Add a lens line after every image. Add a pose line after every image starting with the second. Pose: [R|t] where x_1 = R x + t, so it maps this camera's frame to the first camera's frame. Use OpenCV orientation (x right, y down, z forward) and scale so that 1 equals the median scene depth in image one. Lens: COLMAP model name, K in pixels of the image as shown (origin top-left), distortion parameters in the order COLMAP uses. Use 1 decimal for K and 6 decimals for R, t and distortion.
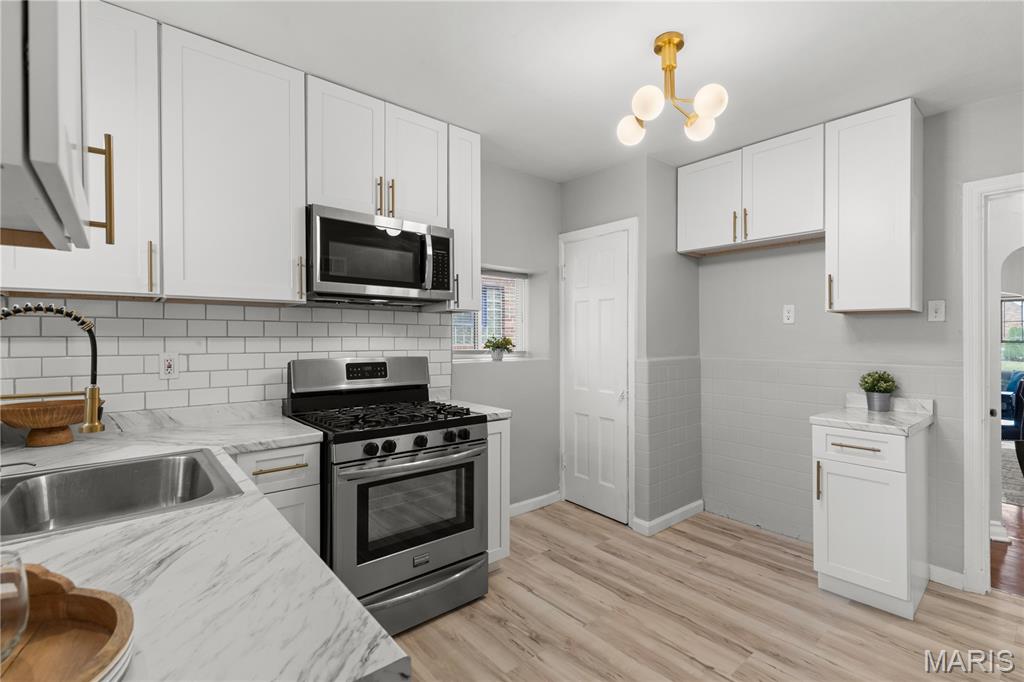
lens RADIAL K [[468.9, 0, 517.0], [0, 468.9, 335.4], [0, 0, 1]] dist [0.010627, -0.001493]
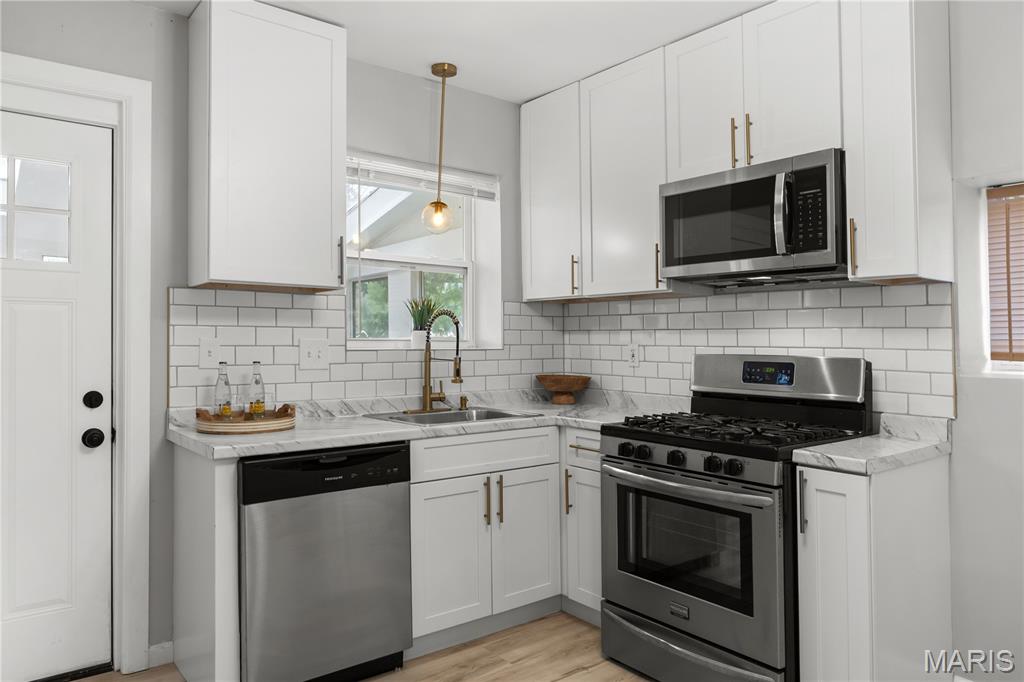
lens RADIAL K [[702.8, 0, 514.9], [0, 702.8, 334.7], [0, 0, 1]] dist [-0.003576, 0.000354]
pose [[-0.031938, -0.007611, -0.999461, 0.923859], [0.004204, 0.999961, -0.007750, 0.025047], [0.999481, -0.004449, -0.031904, 0.722965]]
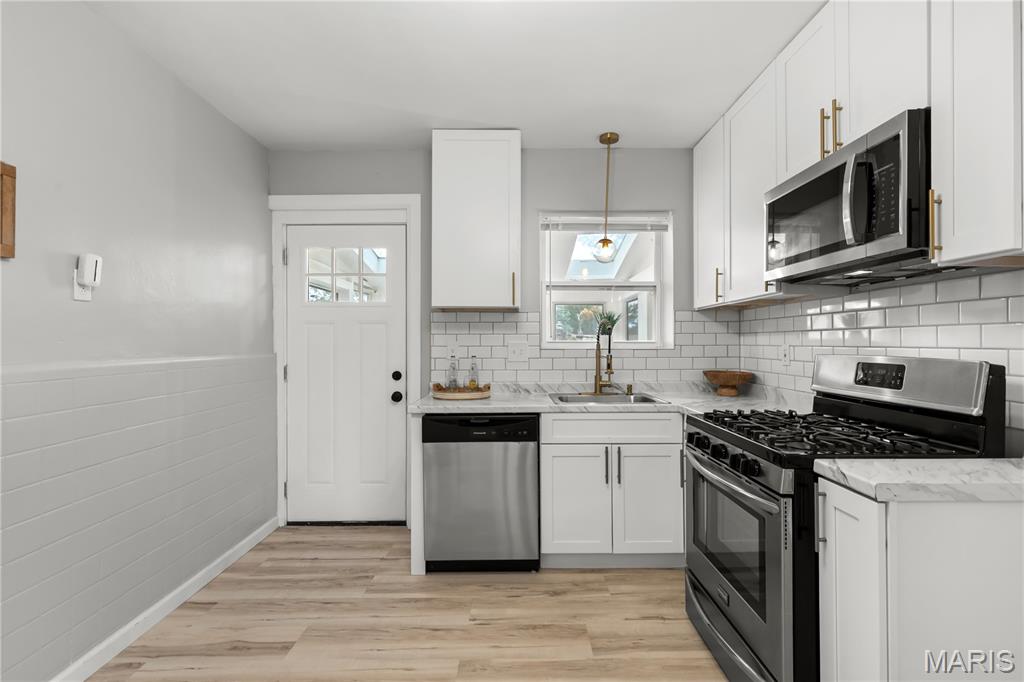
lens RADIAL K [[468.9, 0, 514.7], [0, 468.9, 350.7], [0, 0, 1]] dist [0.010627, -0.001493]
pose [[-0.645292, 0.013907, -0.763810, 0.630749], [0.007715, 0.999902, 0.011687, 0.031521], [0.763897, 0.001649, -0.645336, 1.182979]]
